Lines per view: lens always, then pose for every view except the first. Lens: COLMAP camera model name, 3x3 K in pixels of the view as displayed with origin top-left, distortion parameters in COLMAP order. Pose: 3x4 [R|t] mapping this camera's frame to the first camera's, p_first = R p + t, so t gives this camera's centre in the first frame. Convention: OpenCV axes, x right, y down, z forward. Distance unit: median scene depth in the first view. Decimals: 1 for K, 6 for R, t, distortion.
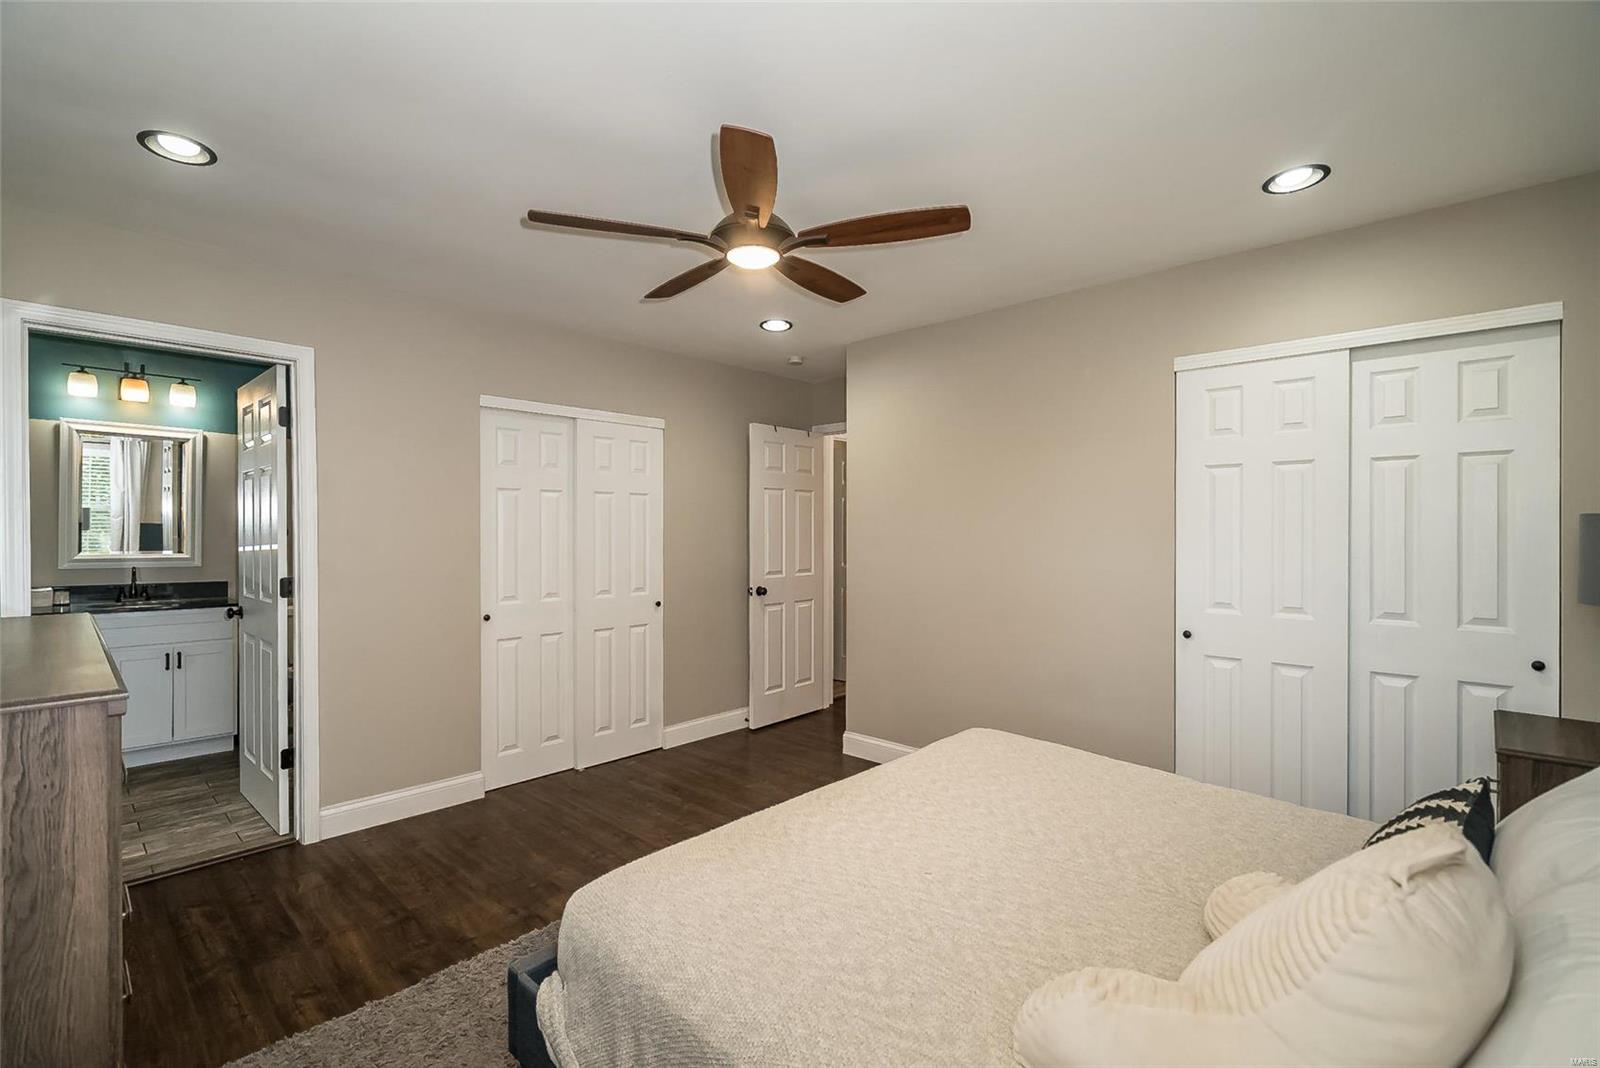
lens RADIAL K [[720.9, 0, 829.8], [0, 720.9, 535.4], [0, 0, 1]] dist [-0.001406, -0.000038]
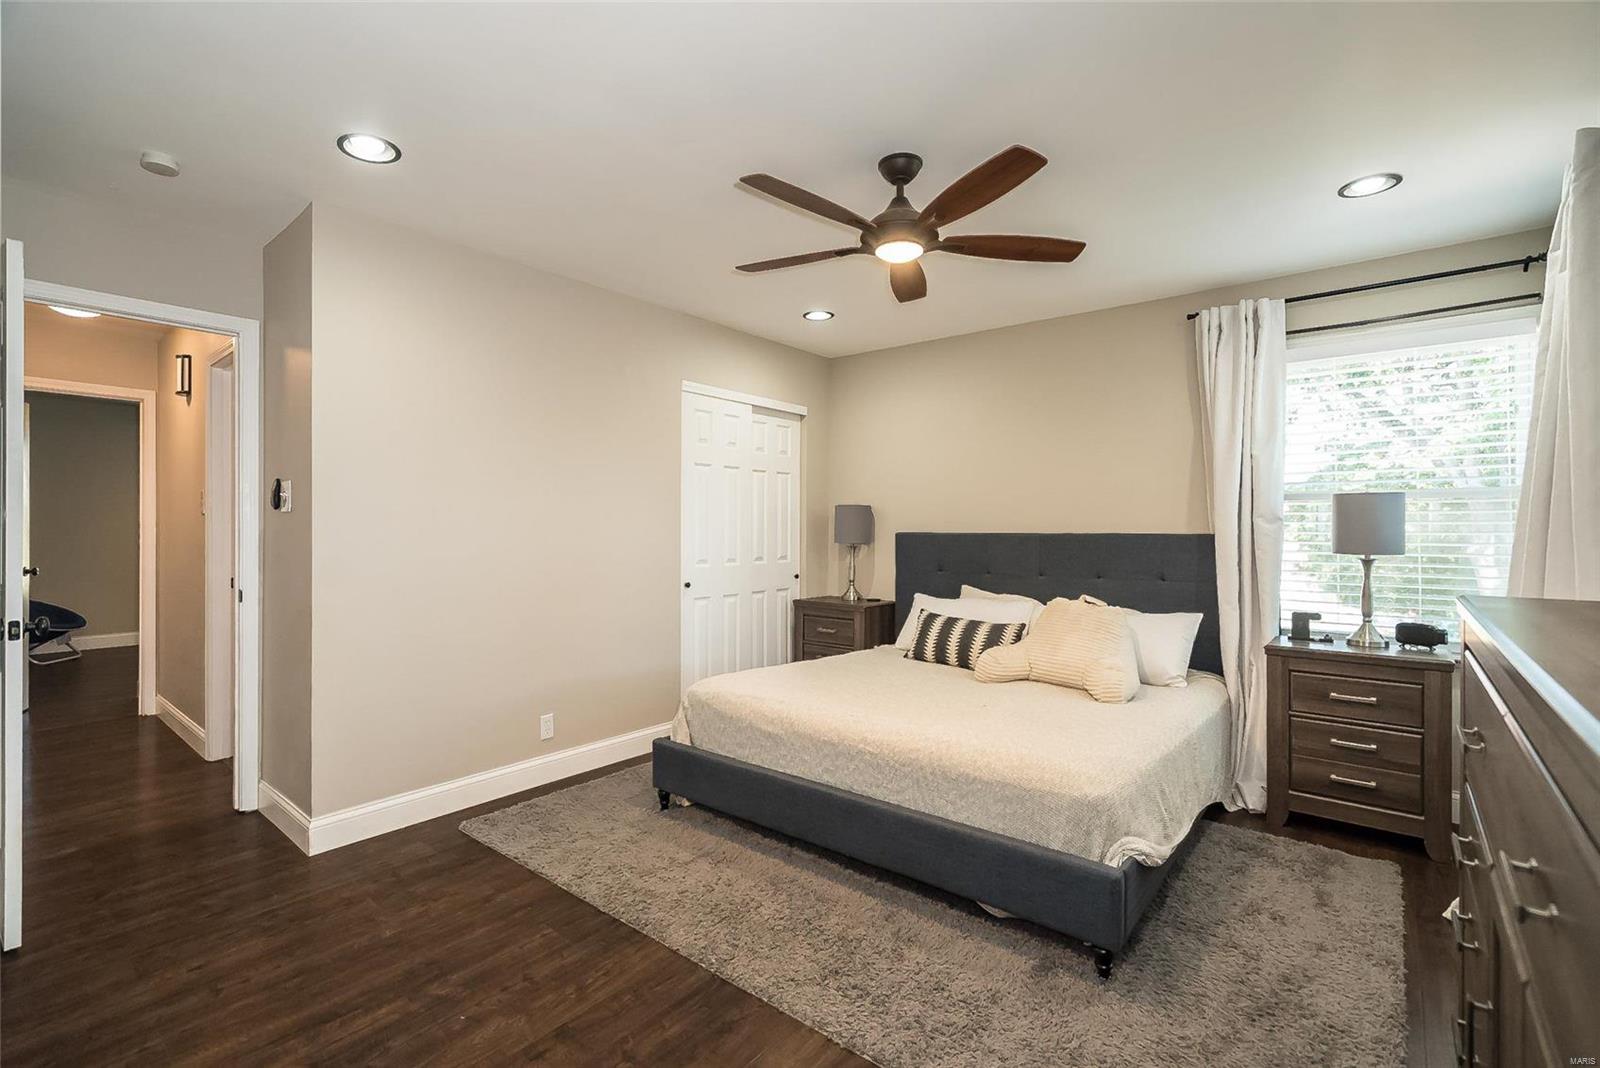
lens RADIAL K [[723.8, 0, 763.7], [0, 723.8, 530.3], [0, 0, 1]] dist [0.000154, 0.000548]
pose [[-0.028321, -0.000664, 0.999599, -0.871435], [0.004848, 0.999988, 0.000802, 0.033421], [-0.999587, 0.004869, -0.028317, 0.890338]]
